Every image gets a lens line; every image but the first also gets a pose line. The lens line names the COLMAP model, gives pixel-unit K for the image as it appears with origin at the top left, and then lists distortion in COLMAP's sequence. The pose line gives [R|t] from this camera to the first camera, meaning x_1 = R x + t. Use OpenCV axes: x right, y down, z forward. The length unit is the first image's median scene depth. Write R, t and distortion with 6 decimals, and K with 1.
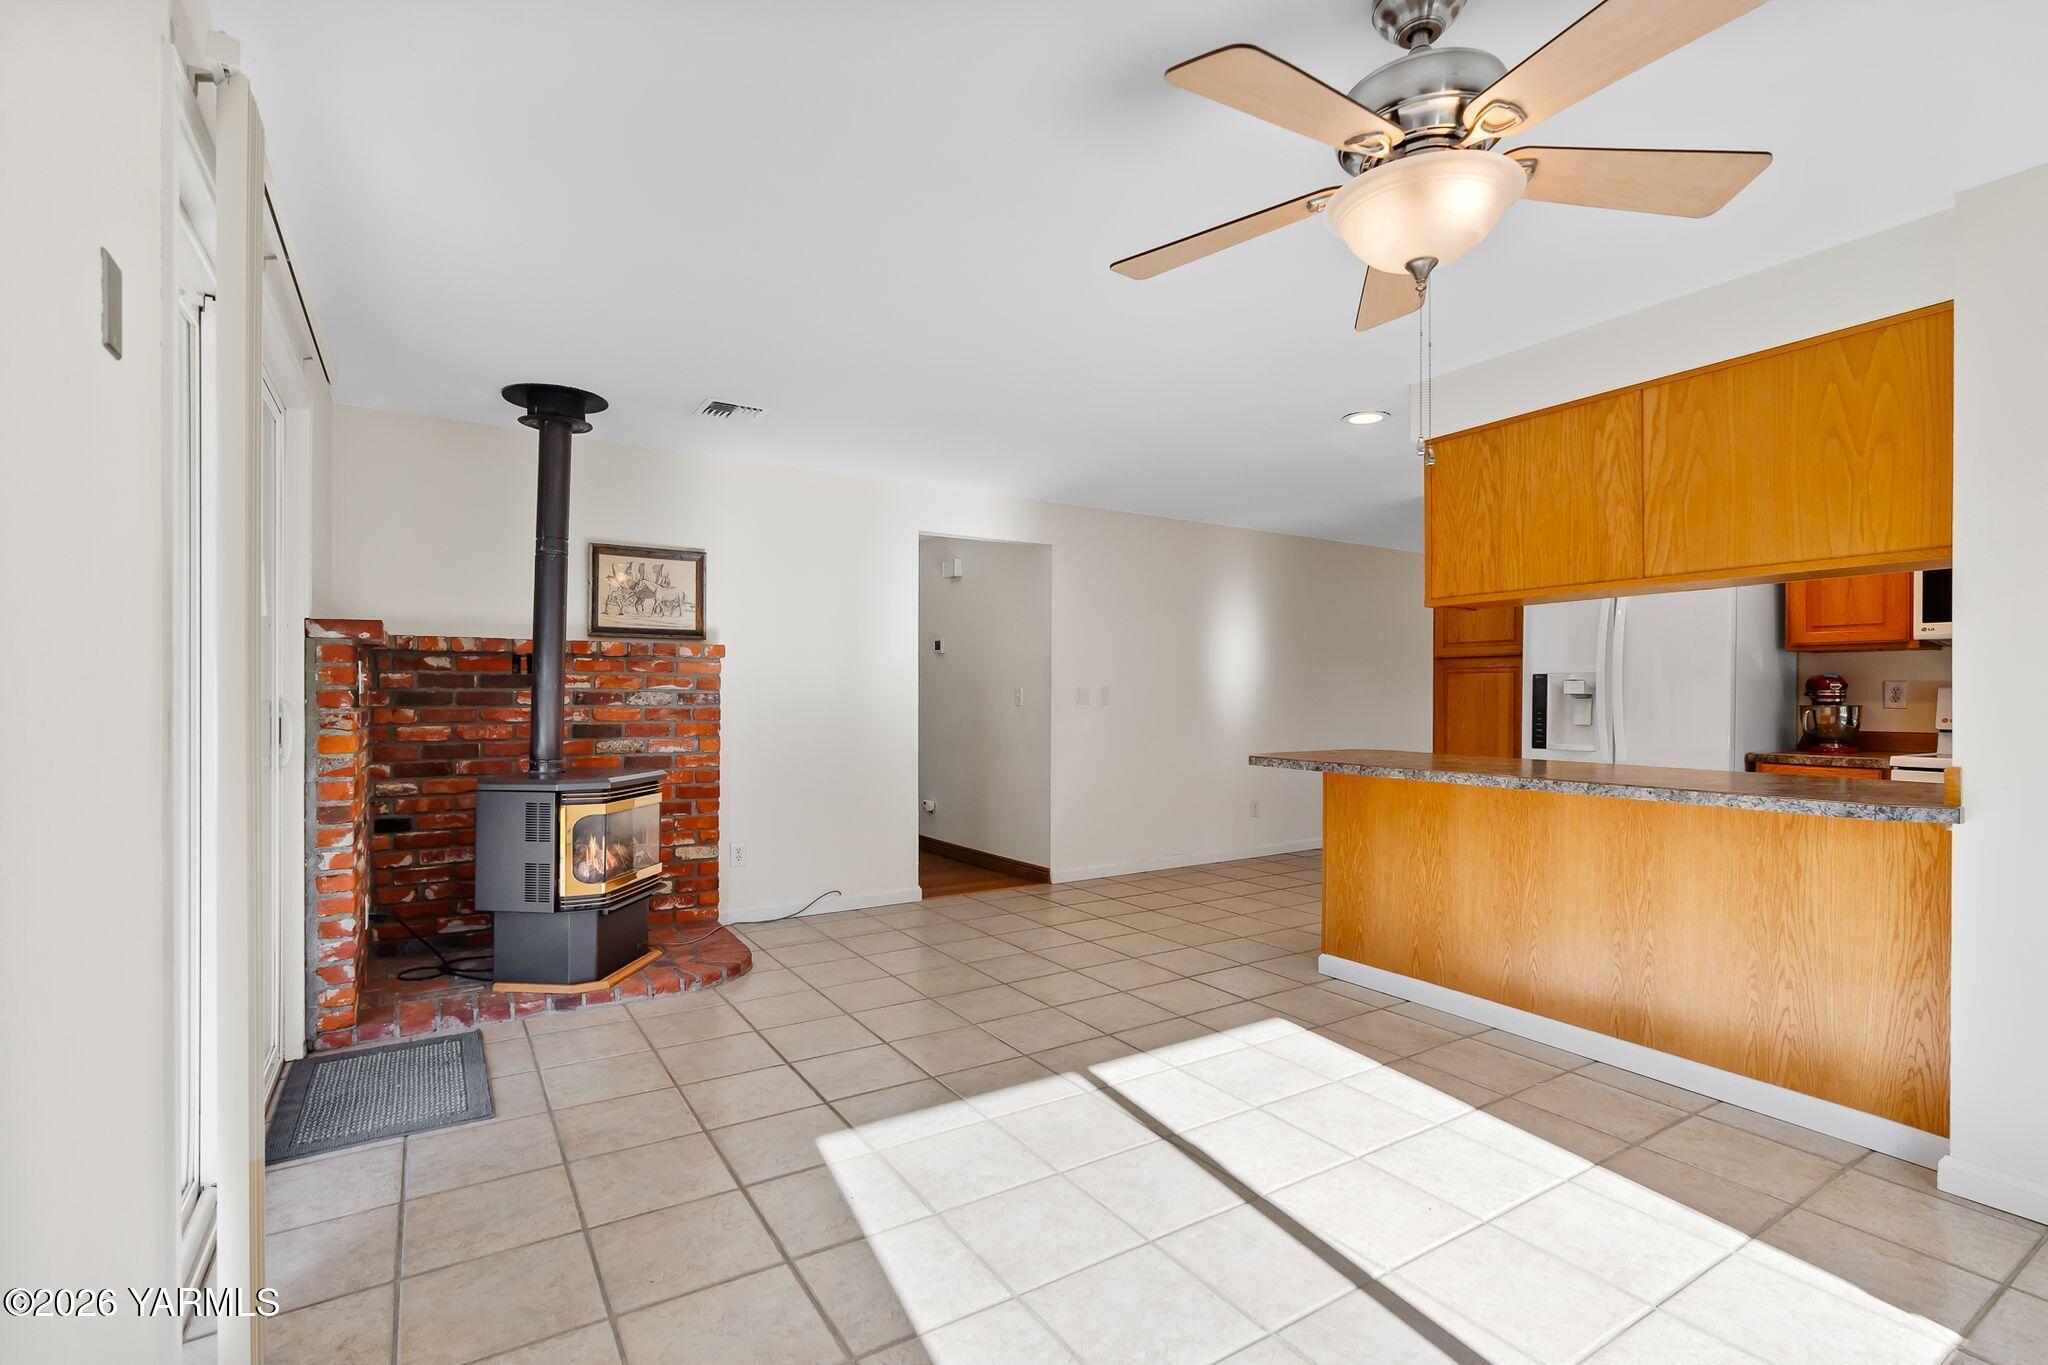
lens RADIAL K [[916.6, 0, 1034.9], [0, 916.6, 688.4], [0, 0, 1]] dist [-0.012069, 0.003376]
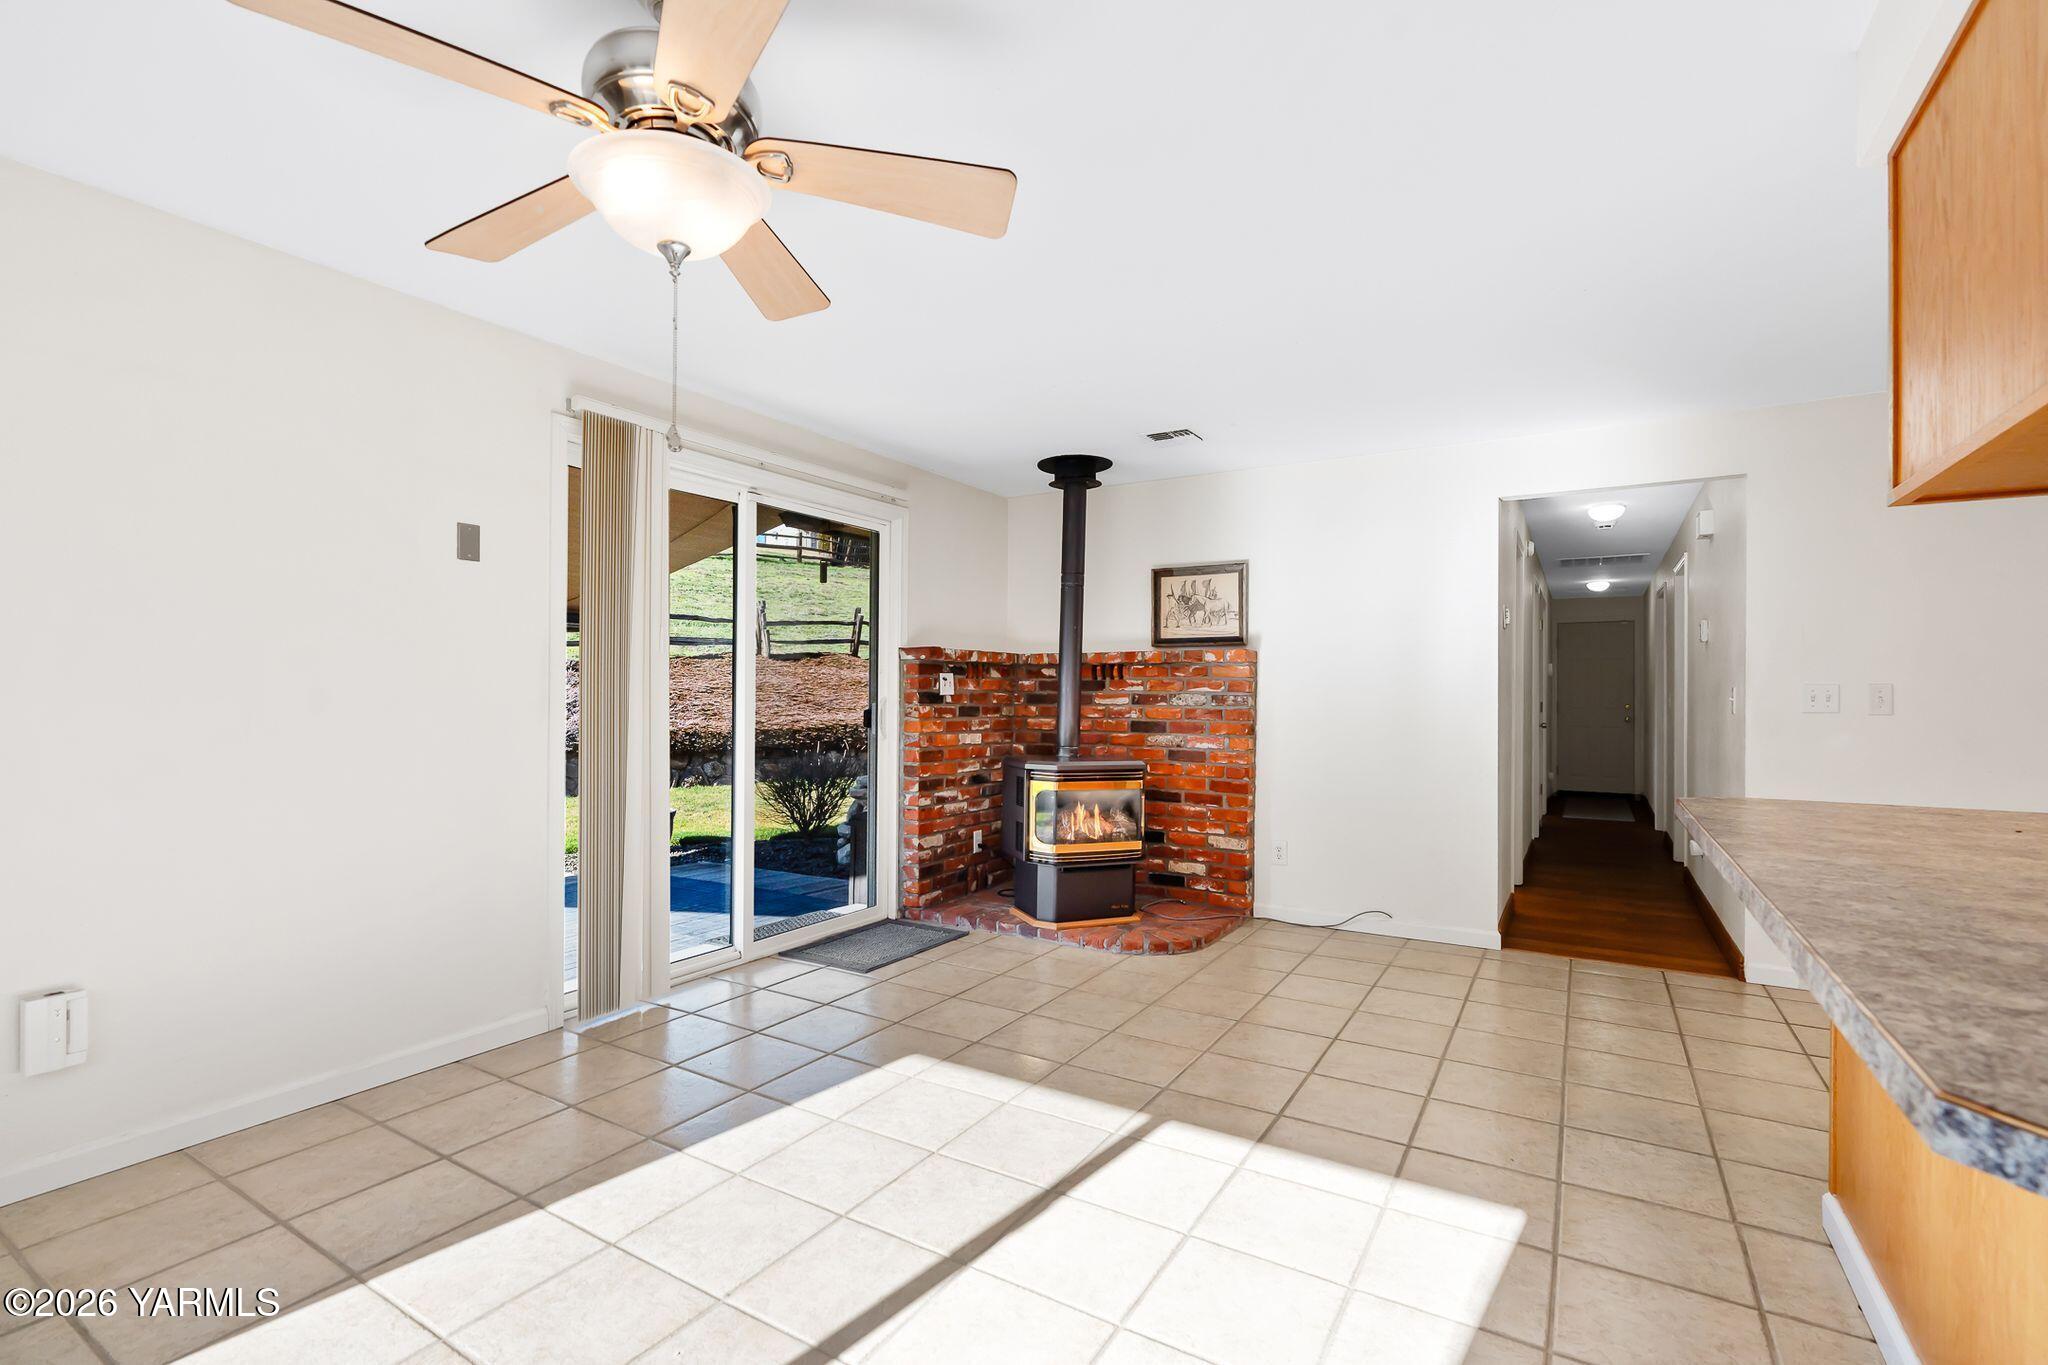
lens RADIAL K [[916.6, 0, 1023.2], [0, 916.6, 693.7], [0, 0, 1]] dist [-0.012069, 0.003376]
pose [[0.450711, -0.000762, -0.892670, 0.509689], [0.002469, 0.999997, 0.000393, 0.002691], [0.892667, -0.002382, 0.450711, 0.314599]]
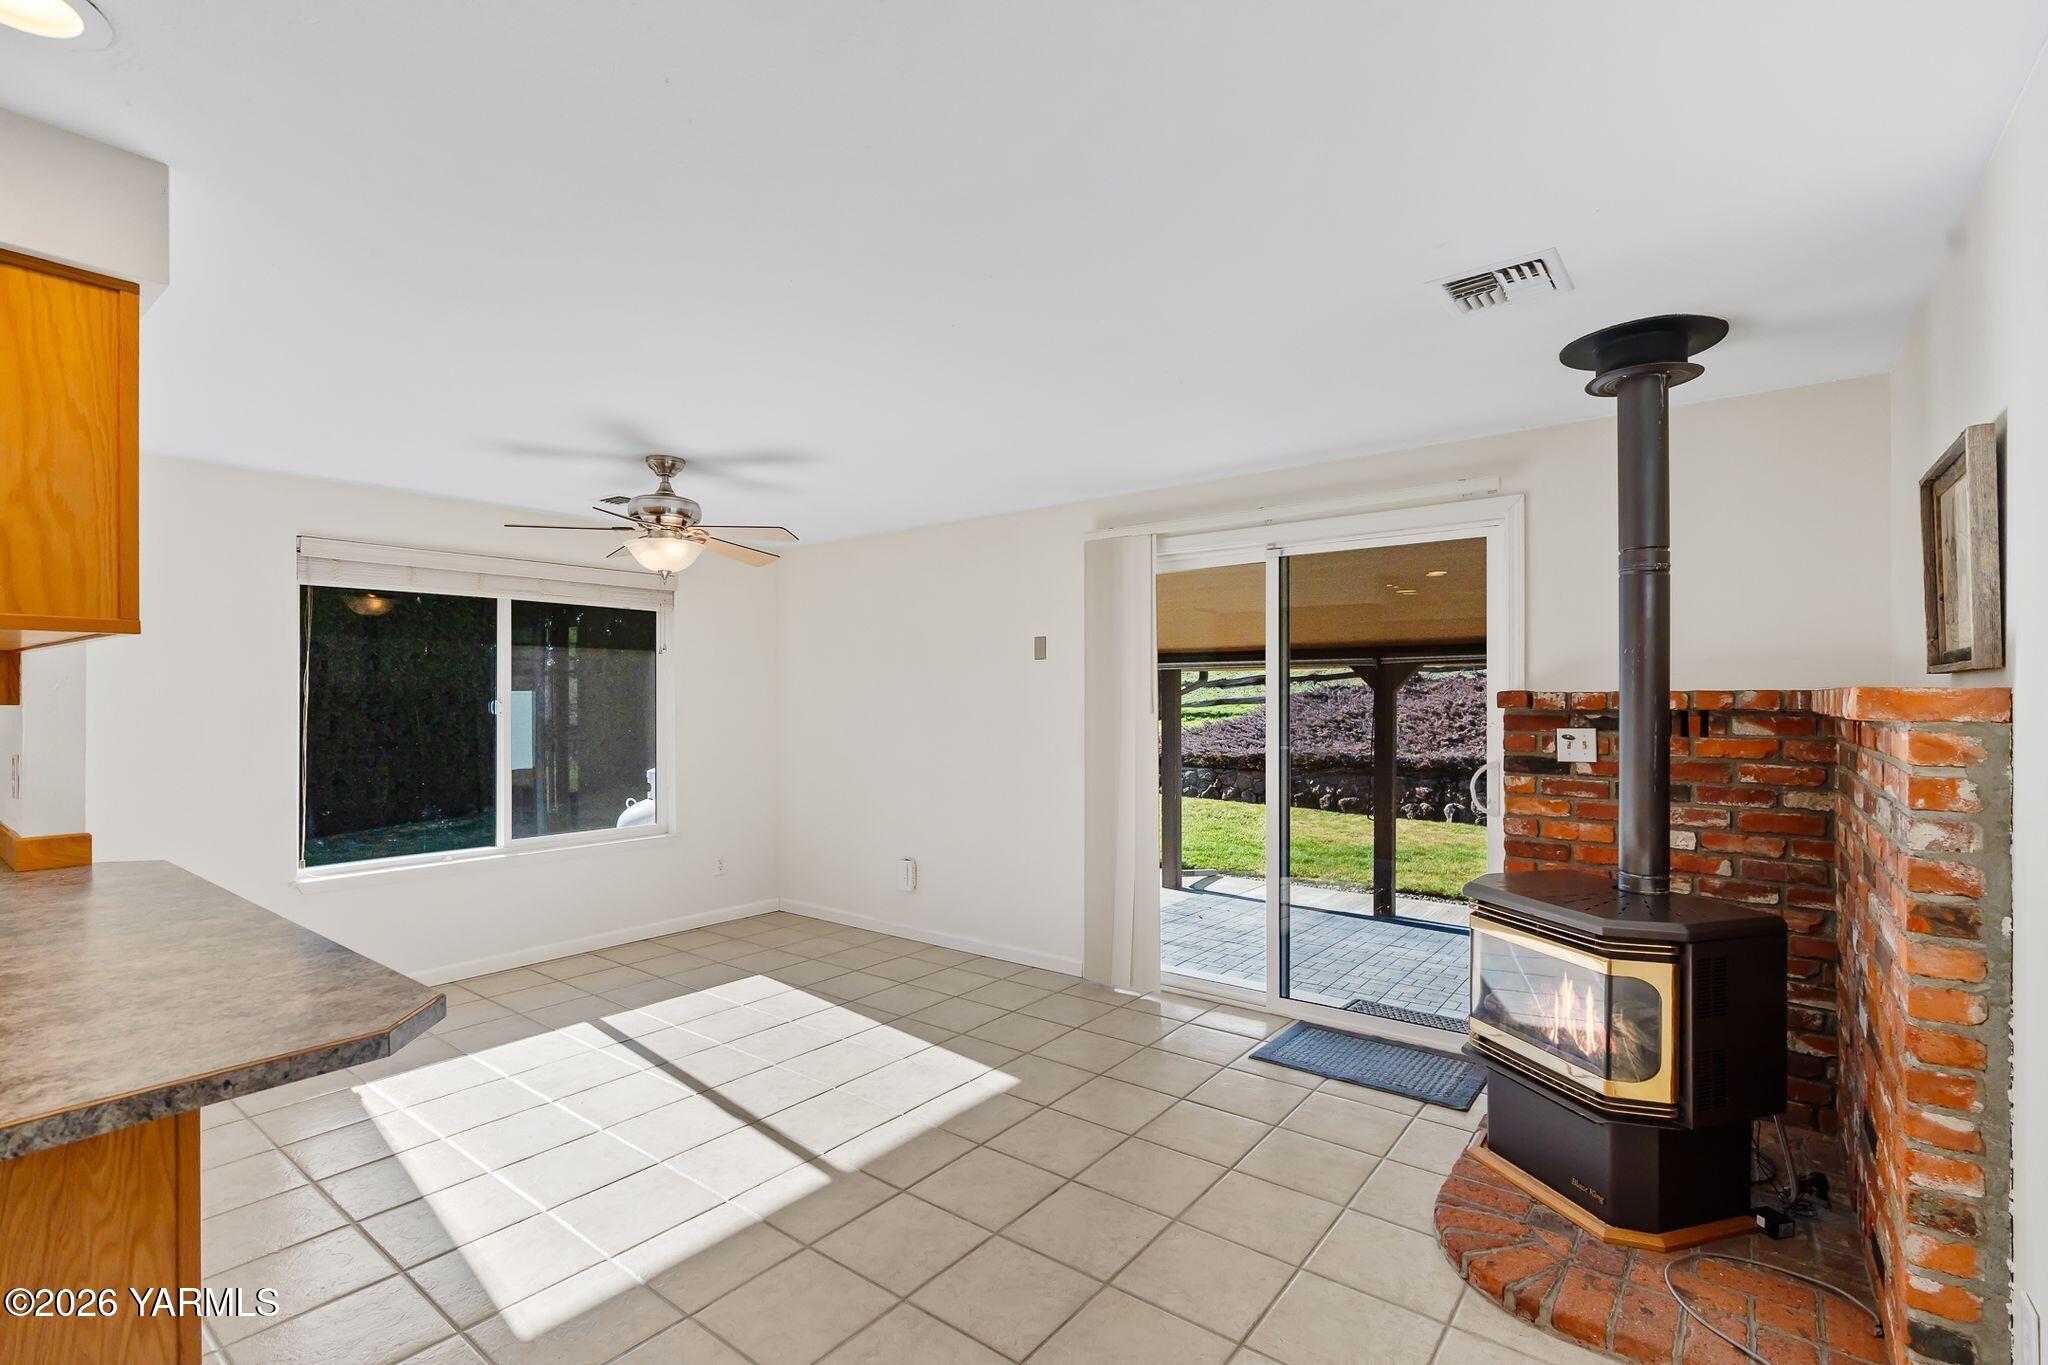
lens RADIAL K [[916.6, 0, 1029.3], [0, 916.6, 698.5], [0, 0, 1]] dist [-0.012069, 0.003376]
pose [[-0.941247, -0.001189, -0.337716, 0.119826], [0.001542, 0.999968, -0.007818, -0.040461], [0.337715, -0.007879, -0.941216, 1.265074]]
